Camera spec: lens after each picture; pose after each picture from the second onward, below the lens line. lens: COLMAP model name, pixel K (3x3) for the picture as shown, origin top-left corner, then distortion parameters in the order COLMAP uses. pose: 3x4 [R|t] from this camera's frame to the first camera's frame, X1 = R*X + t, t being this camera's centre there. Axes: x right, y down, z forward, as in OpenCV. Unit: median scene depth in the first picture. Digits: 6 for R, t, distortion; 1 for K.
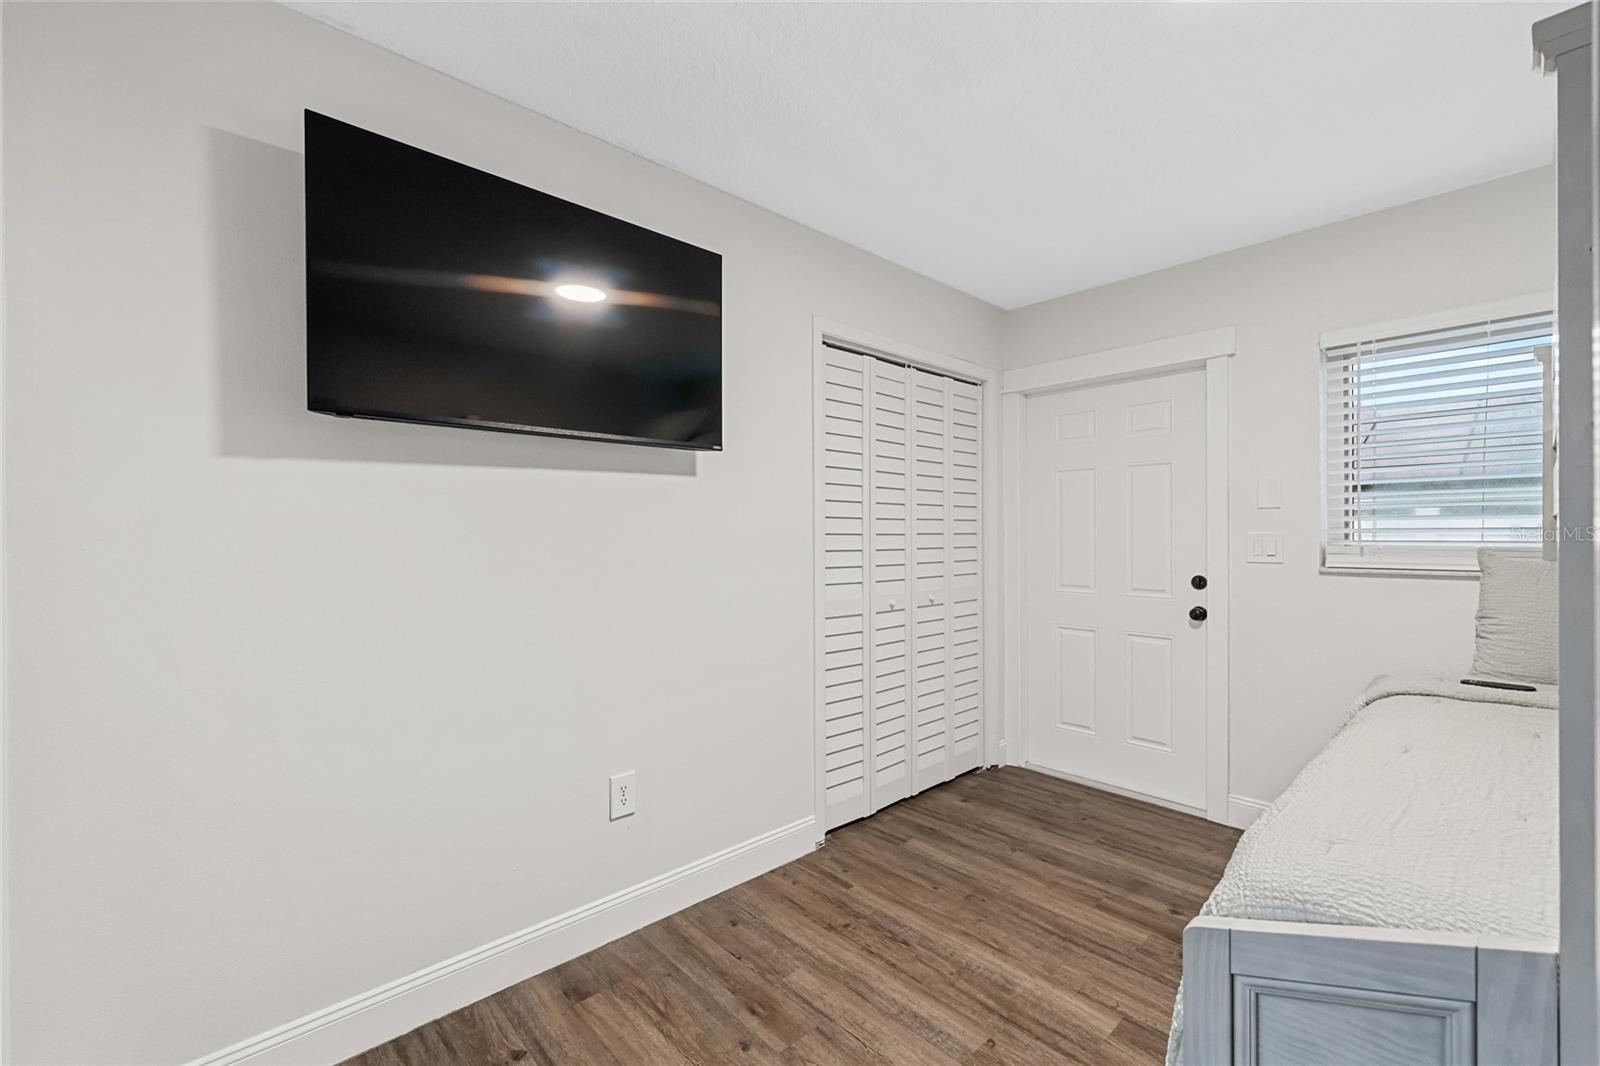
lens RADIAL K [[668.3, 0, 796.7], [0, 668.3, 531.2], [0, 0, 1]] dist [-0.000422, 0.000710]
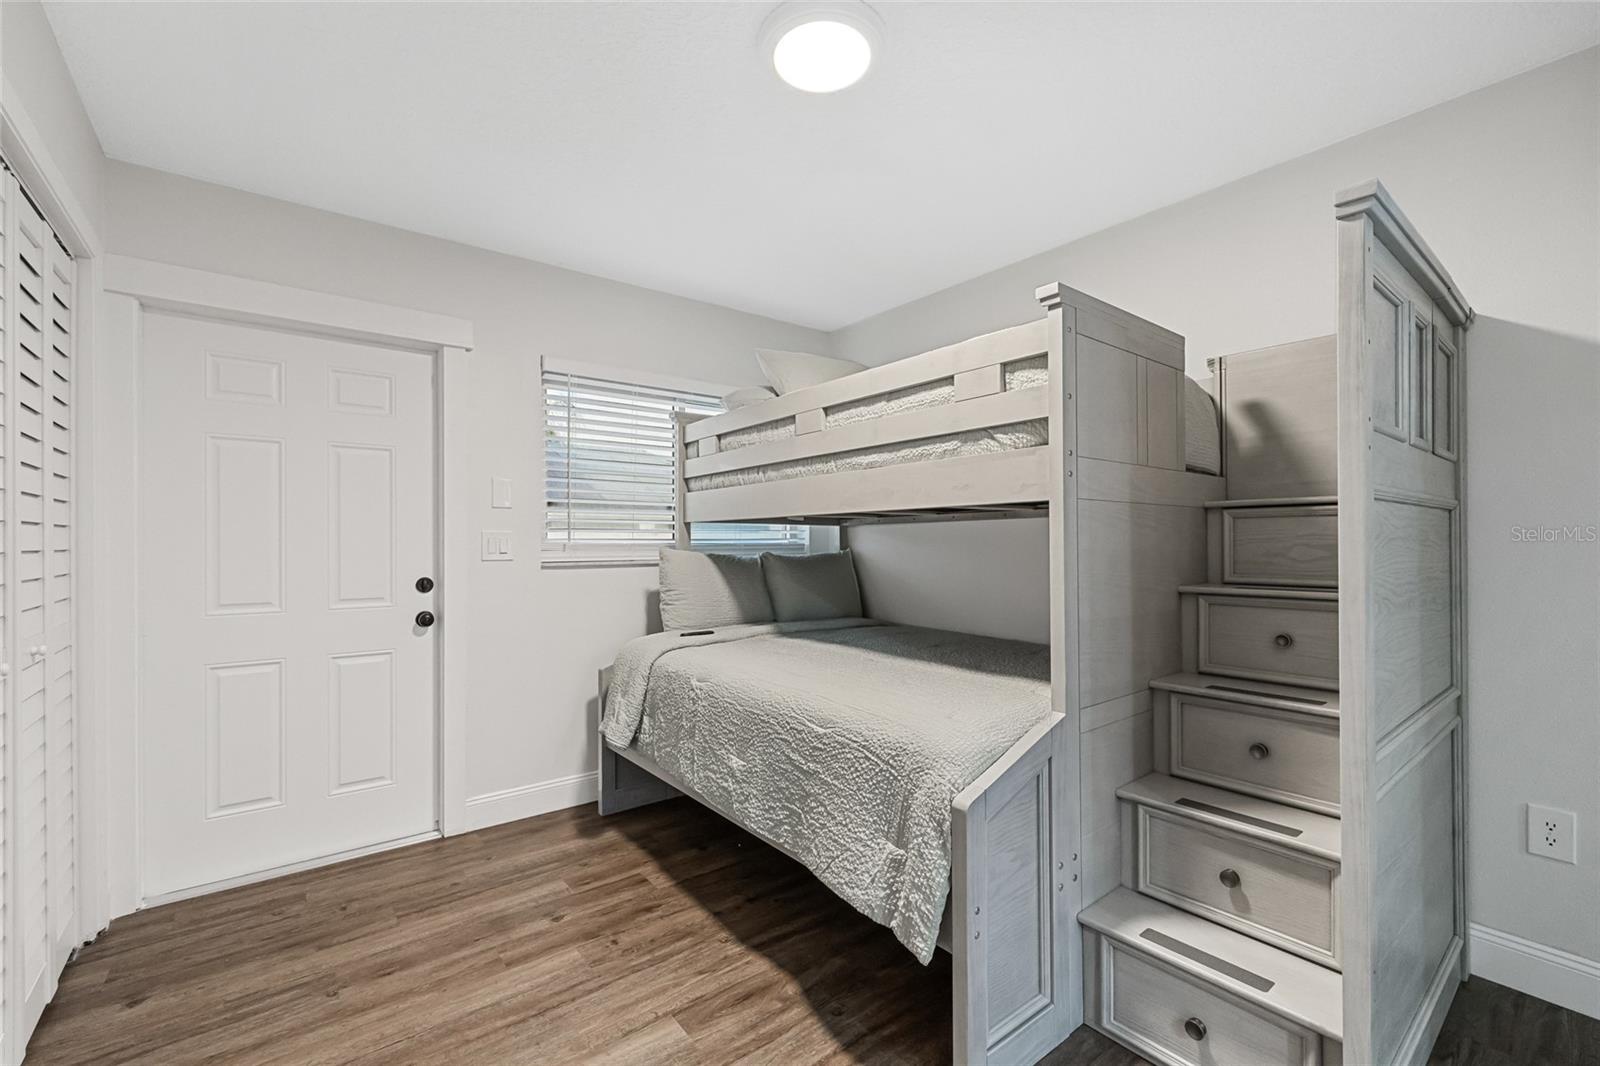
lens RADIAL K [[668.3, 0, 796.7], [0, 668.3, 531.2], [0, 0, 1]] dist [-0.000422, 0.000710]
pose [[0.074444, 0.026350, 0.996877, -0.327551], [-0.004966, 0.999648, -0.026052, 0.028669], [-0.997213, -0.003011, 0.074549, 0.497104]]
